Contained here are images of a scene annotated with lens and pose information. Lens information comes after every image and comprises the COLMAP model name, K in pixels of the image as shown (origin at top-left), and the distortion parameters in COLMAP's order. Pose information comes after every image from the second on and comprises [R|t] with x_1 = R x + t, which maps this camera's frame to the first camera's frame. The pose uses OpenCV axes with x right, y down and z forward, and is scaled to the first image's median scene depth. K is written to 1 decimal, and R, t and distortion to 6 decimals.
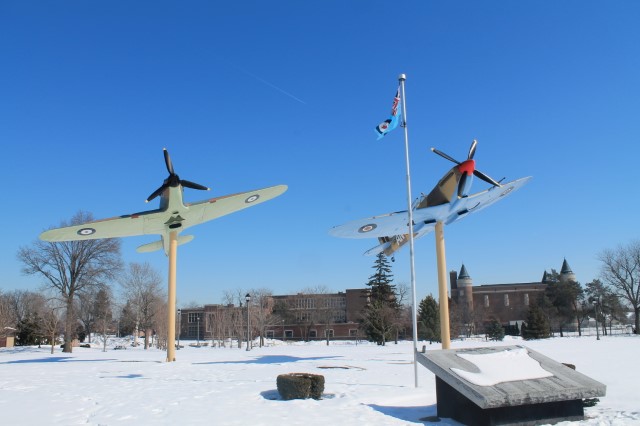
lens RADIAL K [[556.5, 0, 320.0], [0, 556.5, 213.0], [0, 0, 1]] dist [-0.122905, 0.112798]
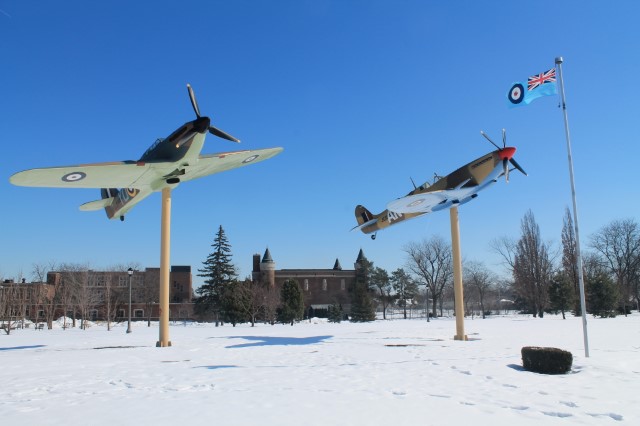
lens RADIAL K [[556.5, 0, 320.0], [0, 556.5, 213.0], [0, 0, 1]] dist [-0.122905, 0.112798]
pose [[0.906303, 0.077015, 0.415552, -0.116488], [-0.089779, 0.995898, 0.011233, 0.012134], [-0.412982, -0.047489, 0.909500, 0.048308]]
